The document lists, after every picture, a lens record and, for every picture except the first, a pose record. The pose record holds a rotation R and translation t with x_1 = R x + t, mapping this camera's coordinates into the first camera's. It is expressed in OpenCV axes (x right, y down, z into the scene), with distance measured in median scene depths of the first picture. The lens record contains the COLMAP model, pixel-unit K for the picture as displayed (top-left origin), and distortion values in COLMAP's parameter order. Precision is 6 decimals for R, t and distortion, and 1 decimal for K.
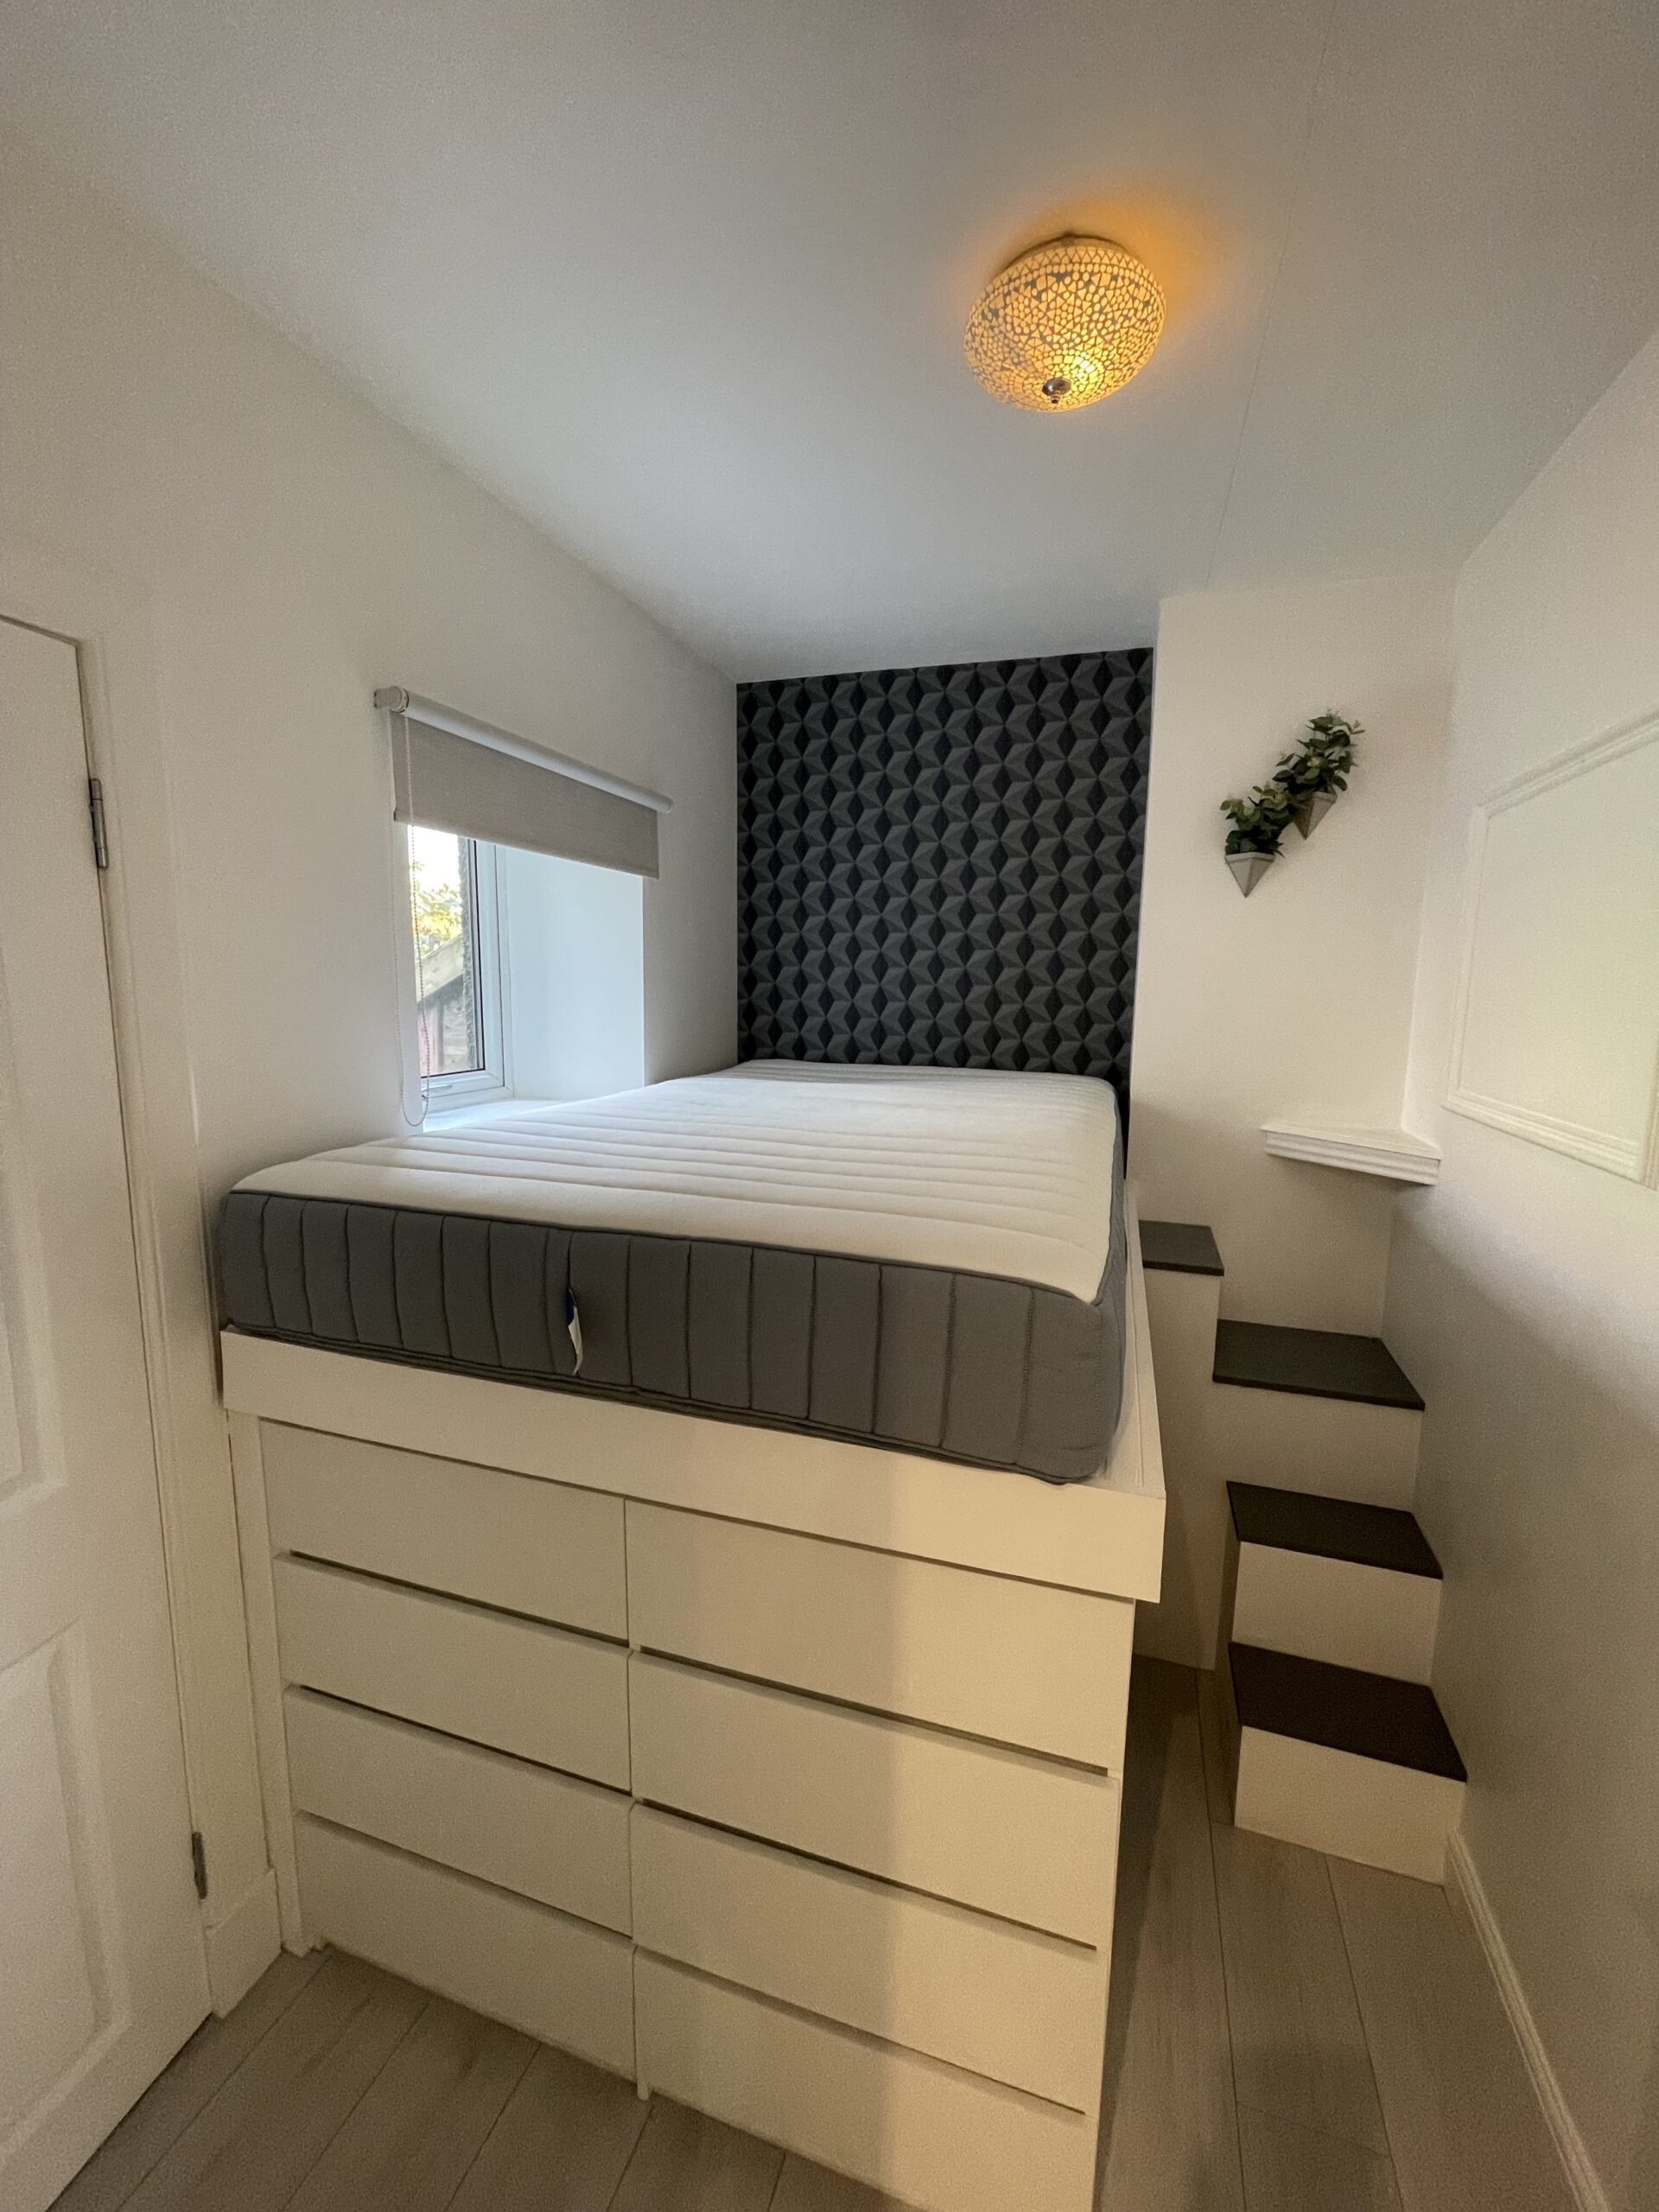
lens RADIAL K [[904.0, 0, 848.5], [0, 904.0, 1107.8], [0, 0, 1]] dist [0.005371, -0.002089]
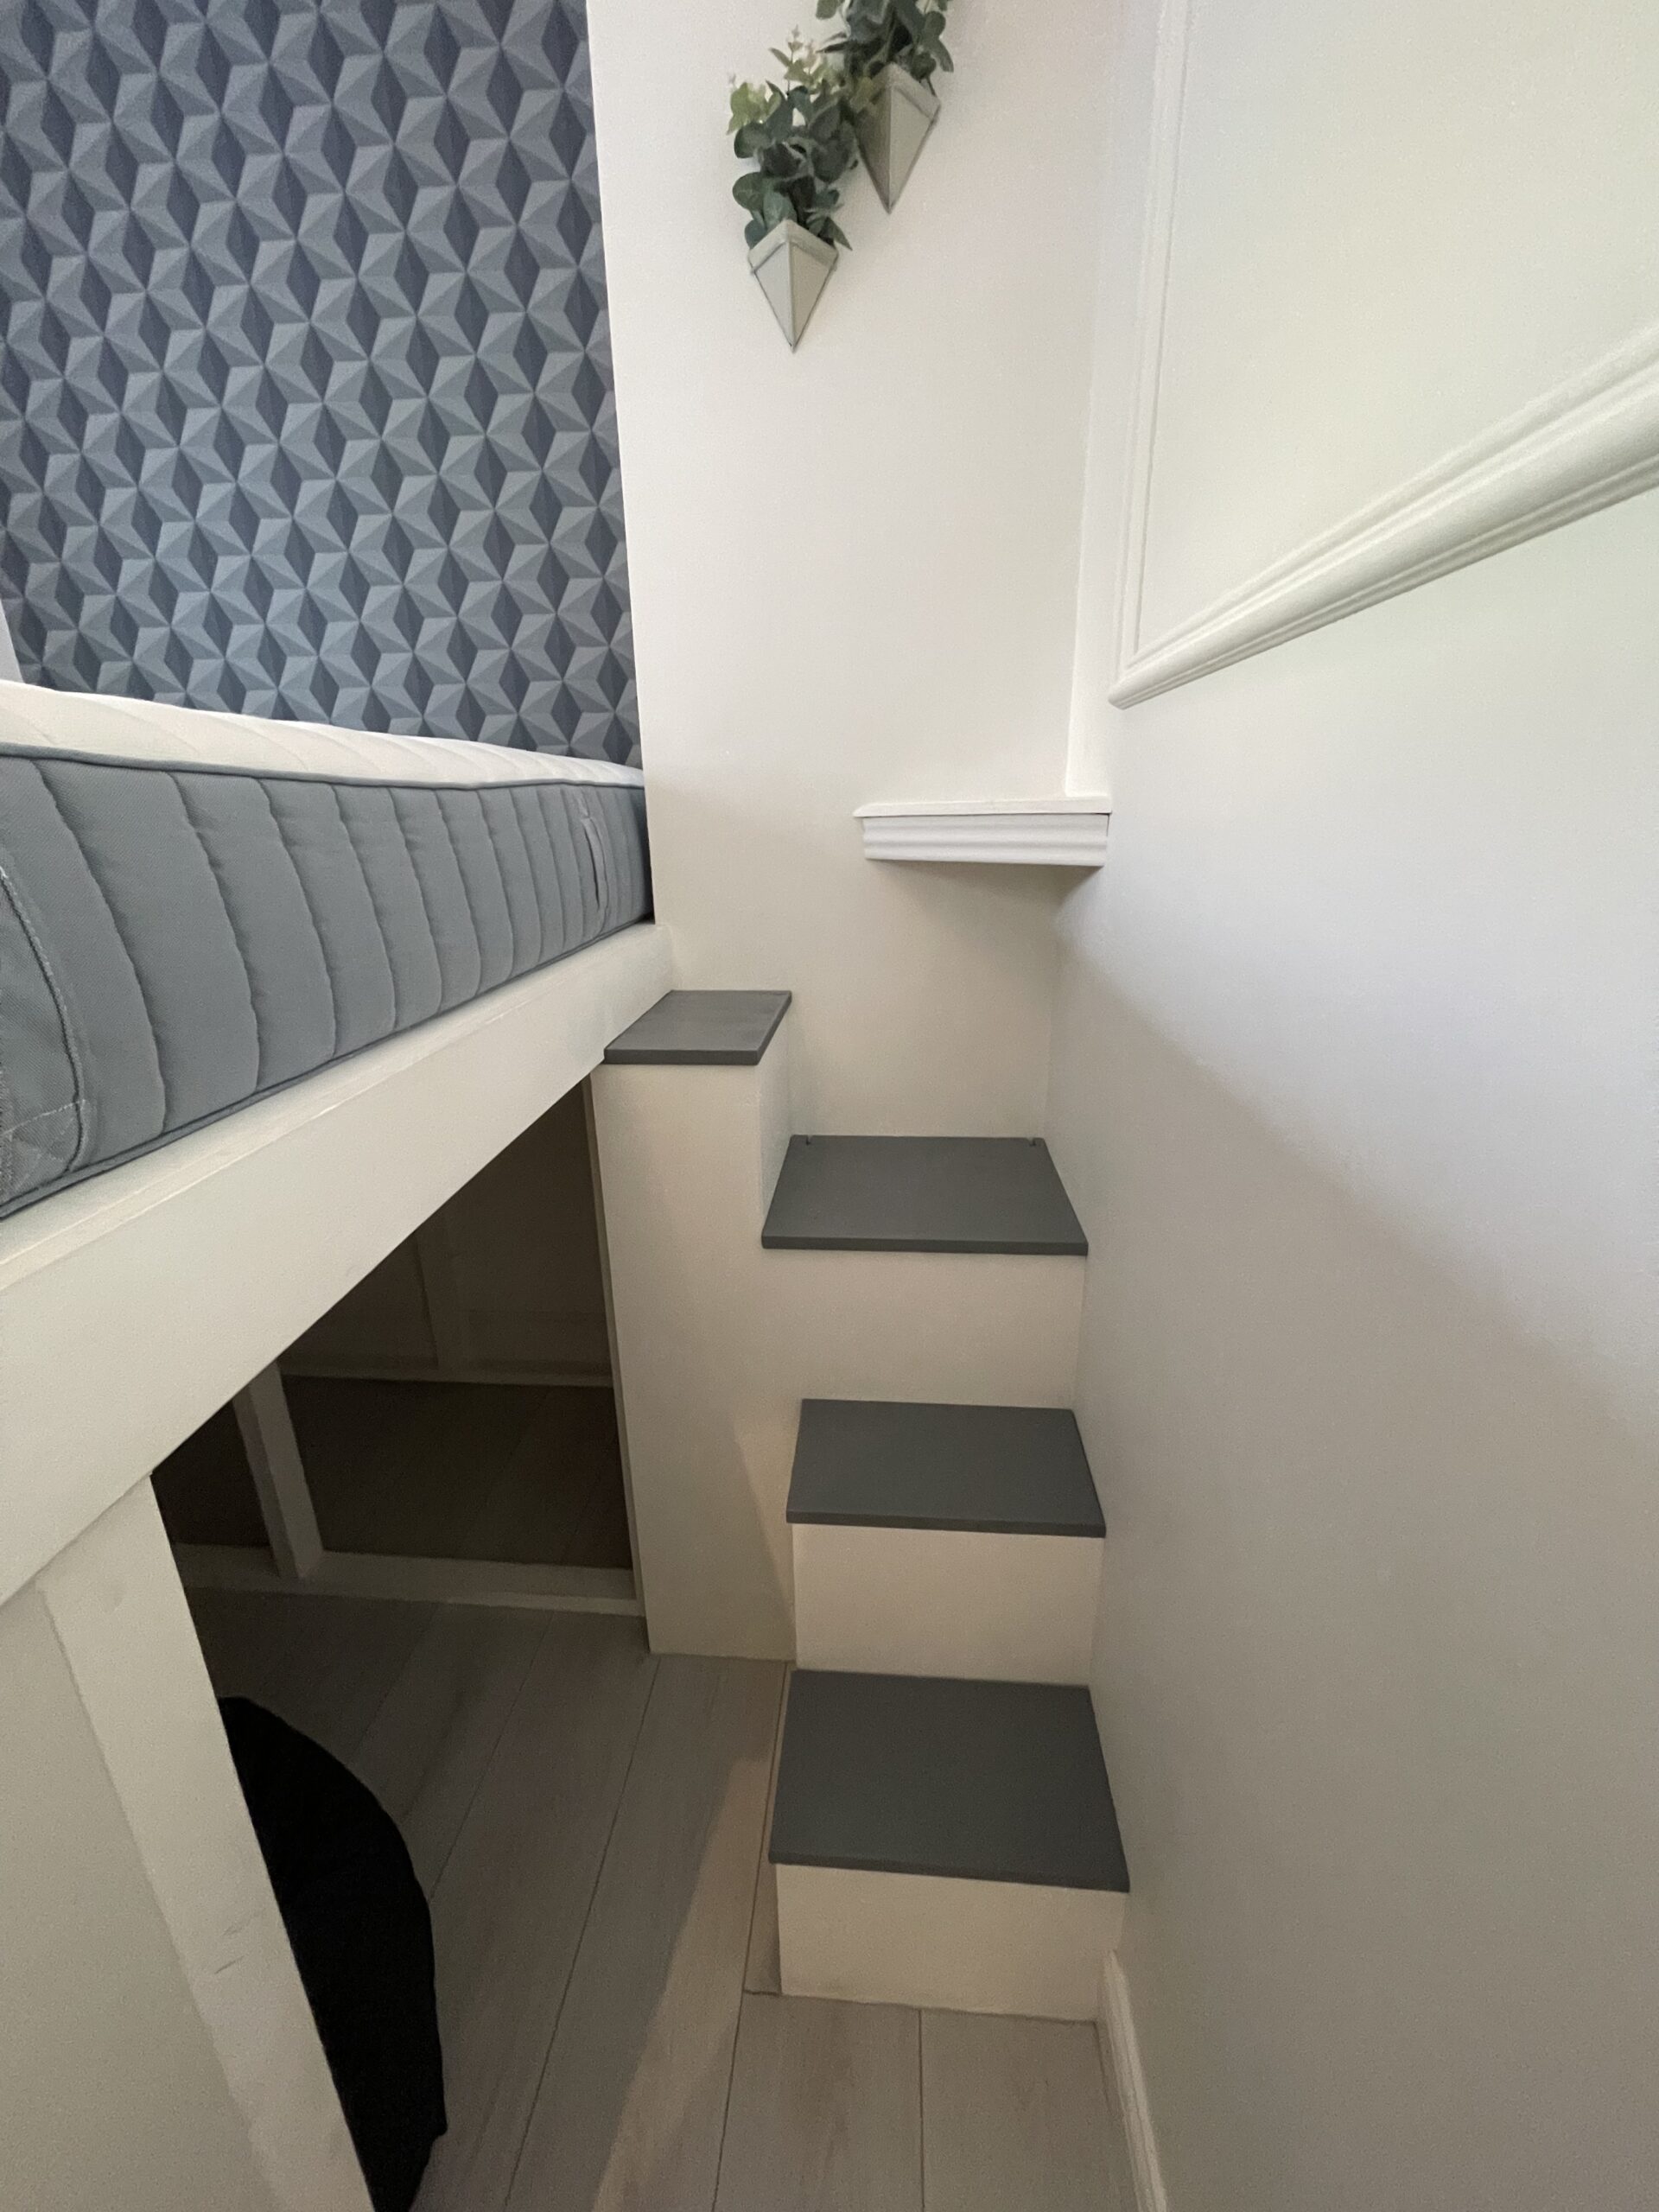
lens RADIAL K [[904.0, 0, 830.2], [0, 904.0, 1103.3], [0, 0, 1]] dist [0.005371, -0.002089]
pose [[0.972005, -0.100405, 0.212425, 0.314868], [0.058897, 0.979350, 0.193402, 0.097220], [-0.227457, -0.175476, 0.957847, 0.429931]]
